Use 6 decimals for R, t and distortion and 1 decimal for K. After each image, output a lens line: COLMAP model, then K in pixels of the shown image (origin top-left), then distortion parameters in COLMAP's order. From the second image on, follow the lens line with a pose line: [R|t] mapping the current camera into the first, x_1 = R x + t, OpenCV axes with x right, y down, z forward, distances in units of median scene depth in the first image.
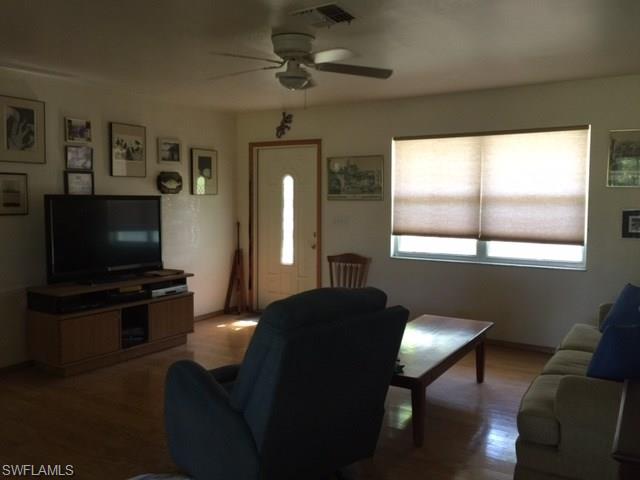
lens RADIAL K [[537.4, 0, 318.5], [0, 537.4, 239.1], [0, 0, 1]] dist [0.042999, -0.025202]
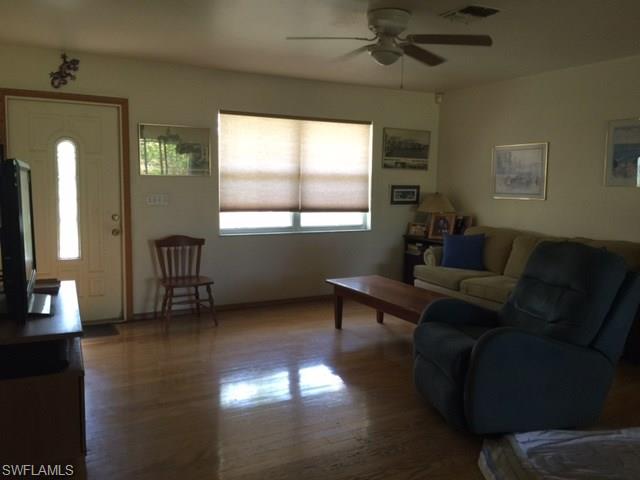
lens RADIAL K [[537.4, 0, 320.3], [0, 537.4, 239.1], [0, 0, 1]] dist [0.042999, -0.025202]
pose [[0.515986, -0.086586, 0.852210, -0.618055], [0.054474, 0.996181, 0.068231, -0.015889], [-0.854863, 0.011217, 0.518732, 0.357044]]
